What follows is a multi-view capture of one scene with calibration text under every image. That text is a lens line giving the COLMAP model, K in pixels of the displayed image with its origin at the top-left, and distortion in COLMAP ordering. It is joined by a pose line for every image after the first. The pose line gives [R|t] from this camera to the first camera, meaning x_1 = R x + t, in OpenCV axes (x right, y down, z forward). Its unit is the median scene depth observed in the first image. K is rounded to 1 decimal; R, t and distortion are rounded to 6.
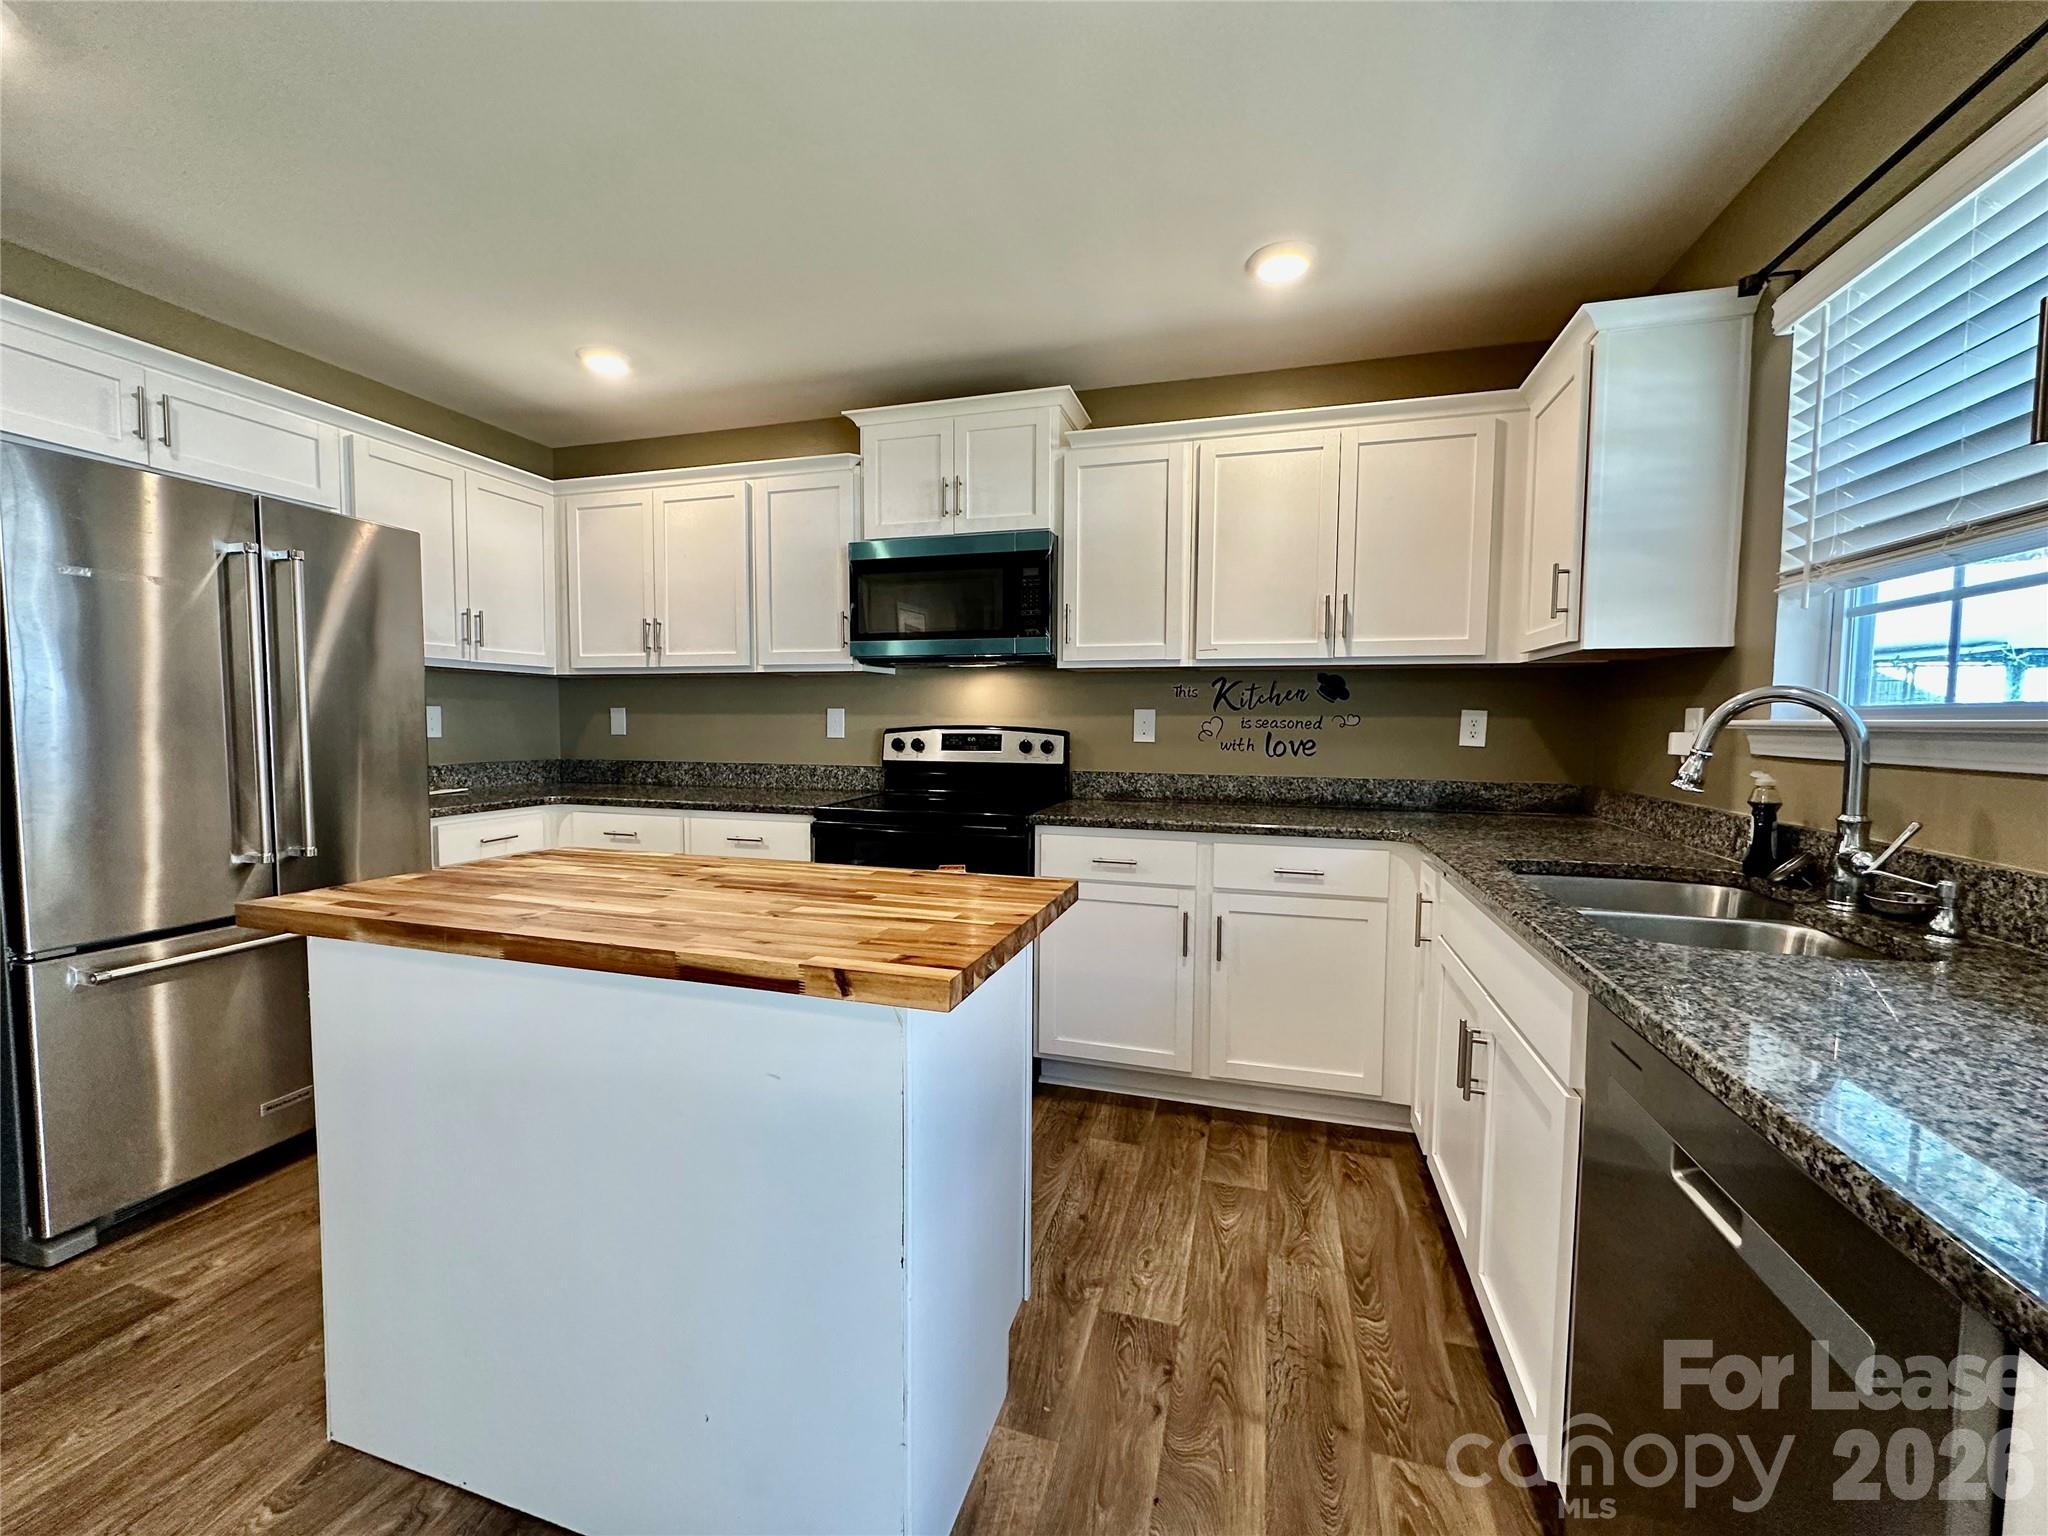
lens RADIAL K [[819.5, 0, 1007.8], [0, 819.5, 767.2], [0, 0, 1]] dist [-0.003376, 0.000157]
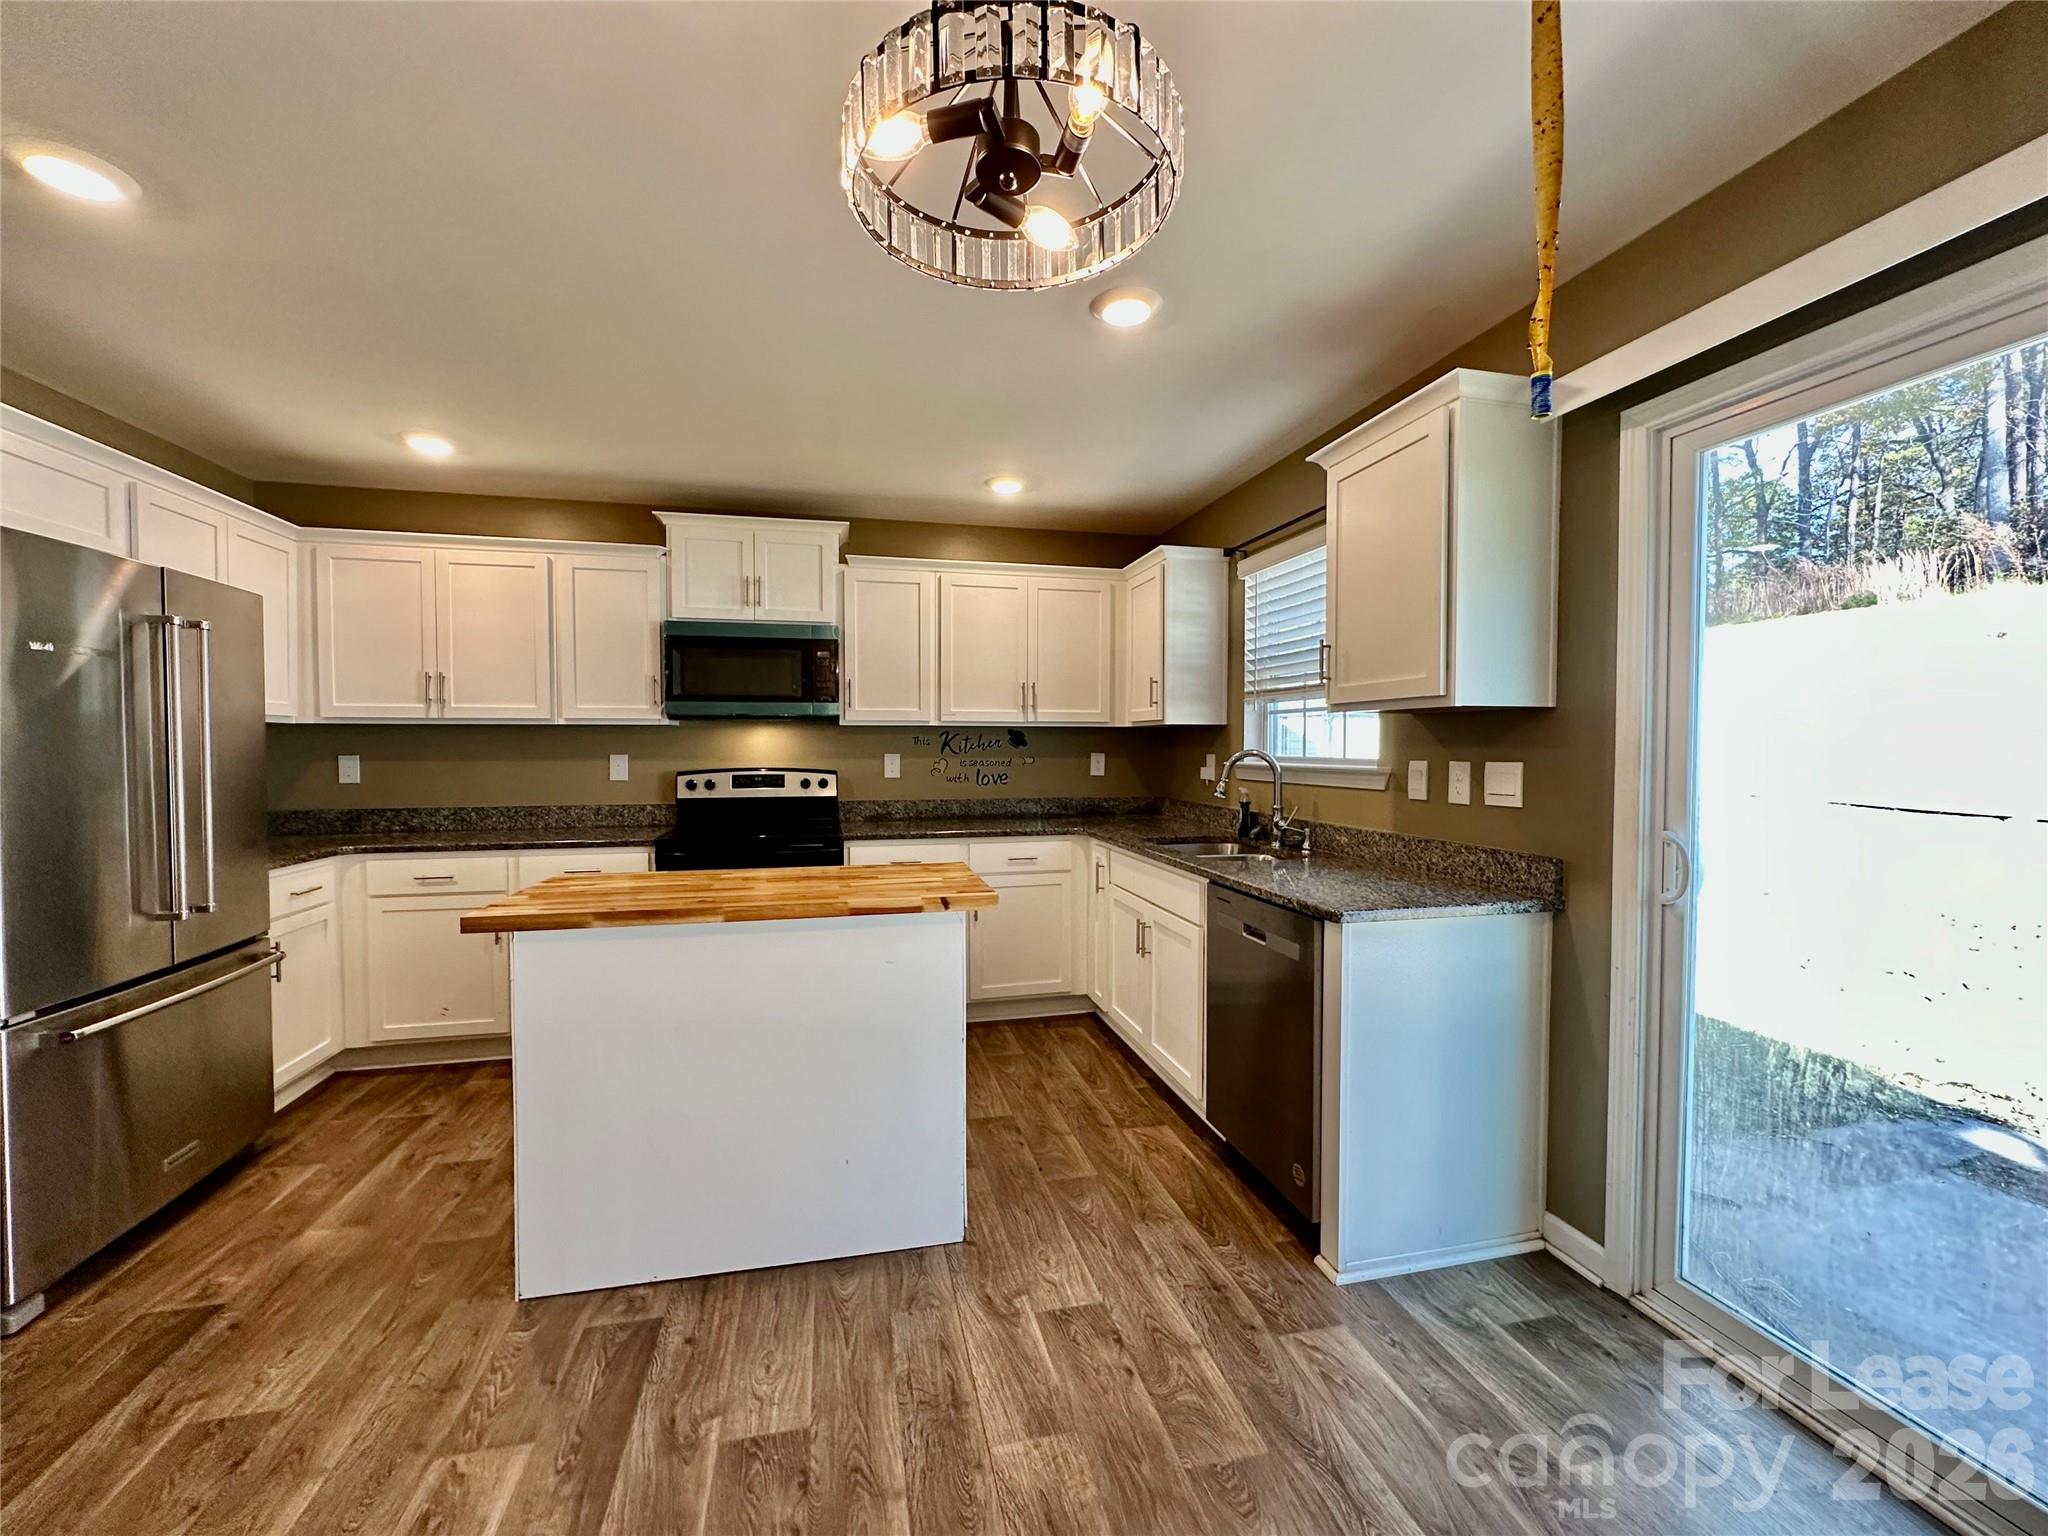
lens RADIAL K [[819.5, 0, 1007.8], [0, 819.5, 767.2], [0, 0, 1]] dist [-0.003376, 0.000157]
pose [[0.873317, -0.020788, 0.486709, -0.404130], [0.035994, 0.999112, -0.021911, -0.013776], [-0.485821, 0.036654, 0.873289, -0.351407]]
